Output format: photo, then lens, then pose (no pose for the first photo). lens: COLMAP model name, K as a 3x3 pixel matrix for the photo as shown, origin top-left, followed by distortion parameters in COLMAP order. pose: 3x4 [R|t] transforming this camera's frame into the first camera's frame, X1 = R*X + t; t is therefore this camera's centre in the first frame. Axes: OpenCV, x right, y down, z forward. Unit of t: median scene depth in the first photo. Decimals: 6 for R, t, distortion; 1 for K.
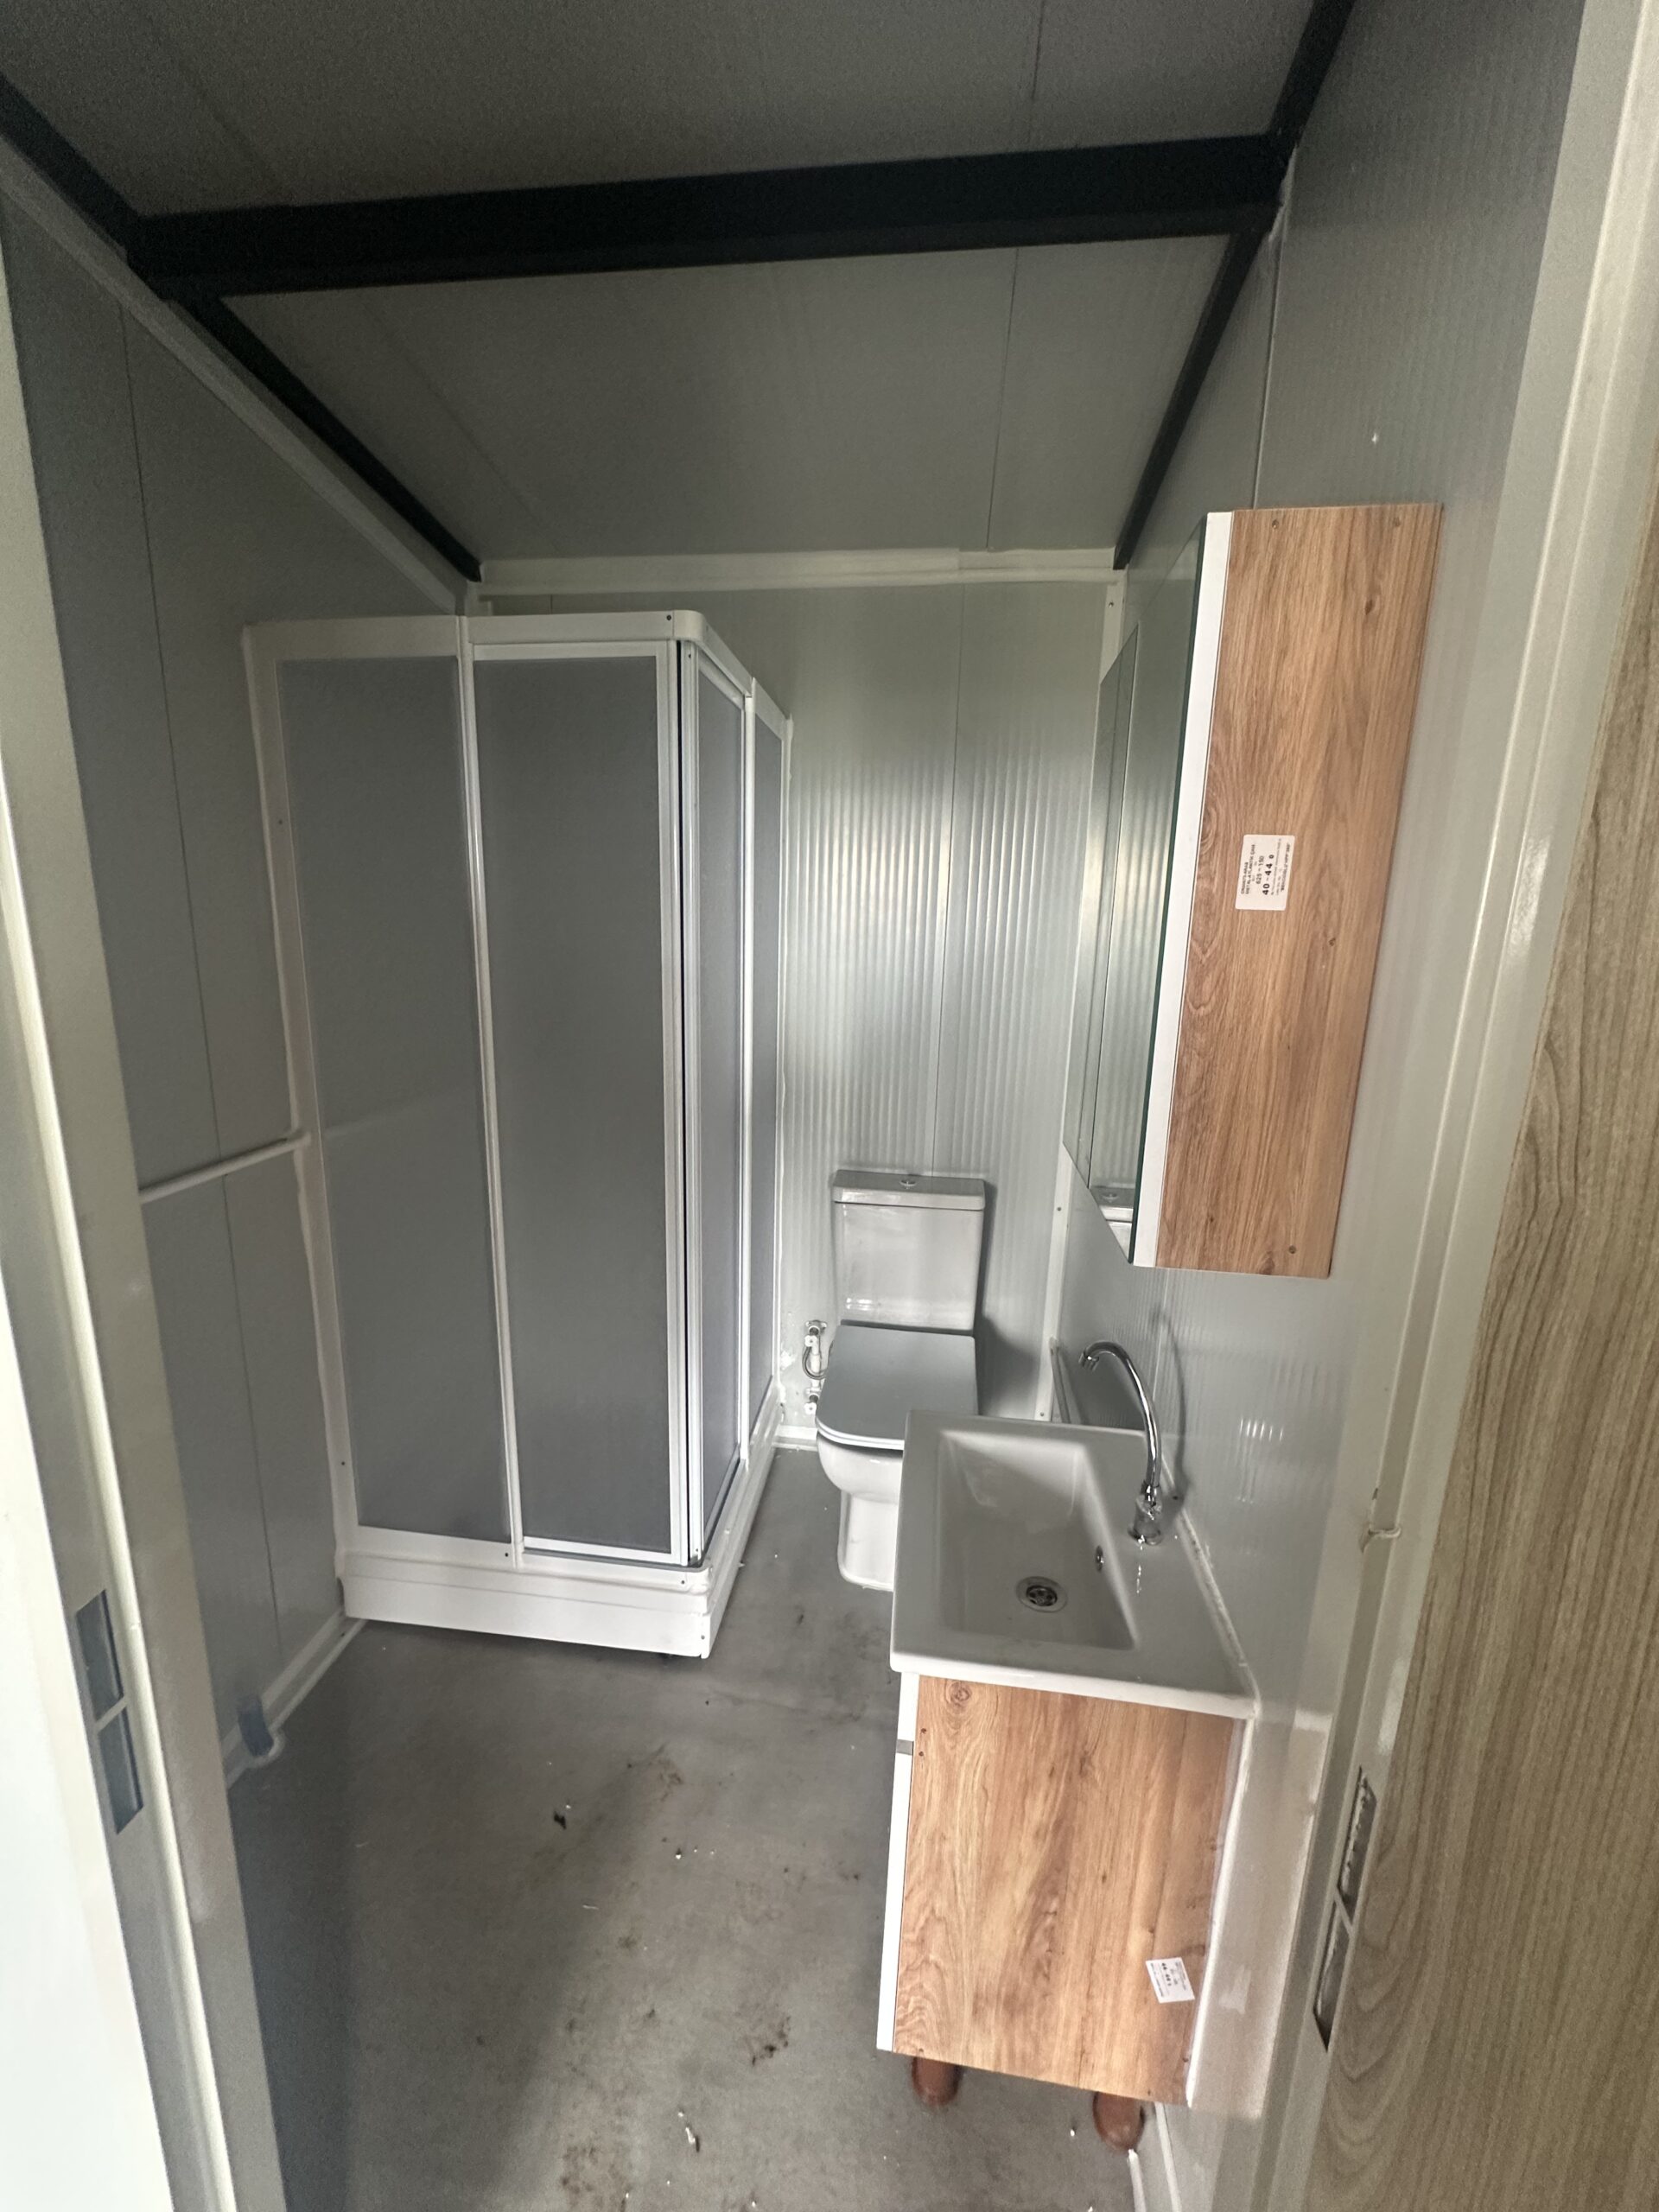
lens RADIAL K [[881.7, 0, 829.7], [0, 881.7, 1100.3], [0, 0, 1]] dist [-0.004781, 0.000803]
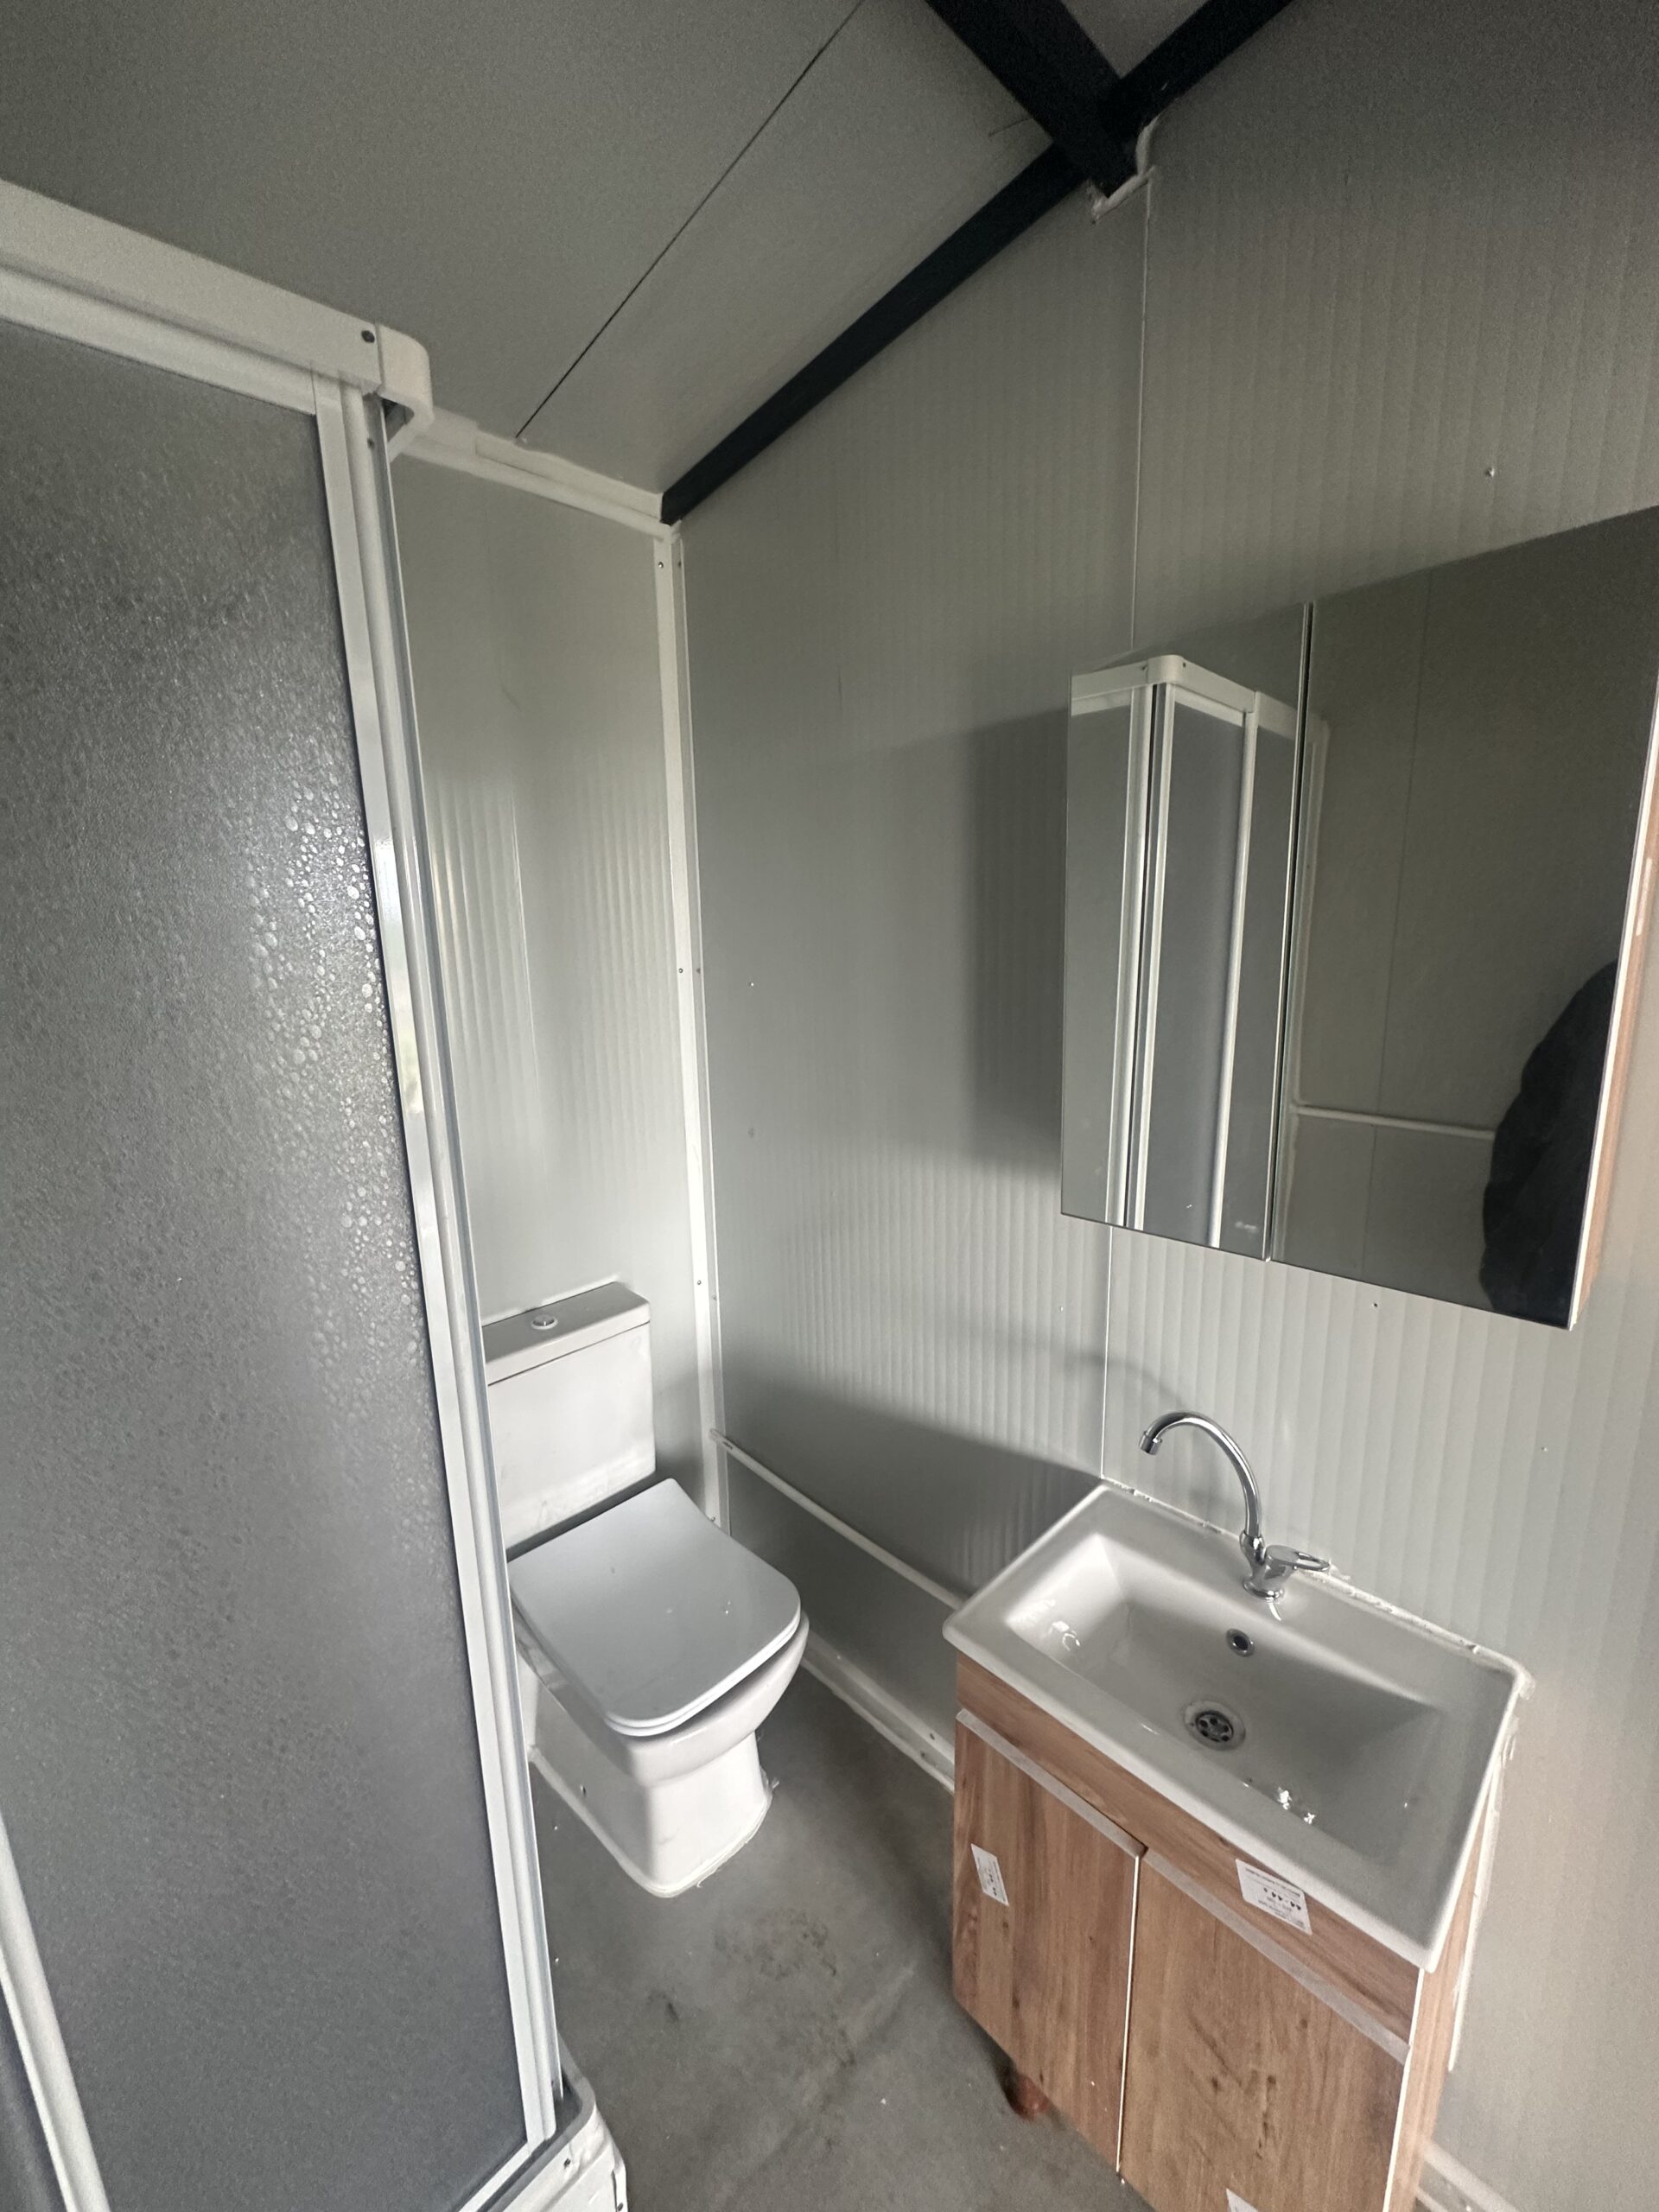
lens RADIAL K [[881.7, 0, 828.5], [0, 881.7, 1104.3], [0, 0, 1]] dist [-0.004781, 0.000803]
pose [[0.620019, -0.201797, 0.758191, -0.316513], [0.206262, 0.974290, 0.090640, -0.112216], [-0.756989, 0.100188, 0.645701, 0.400720]]
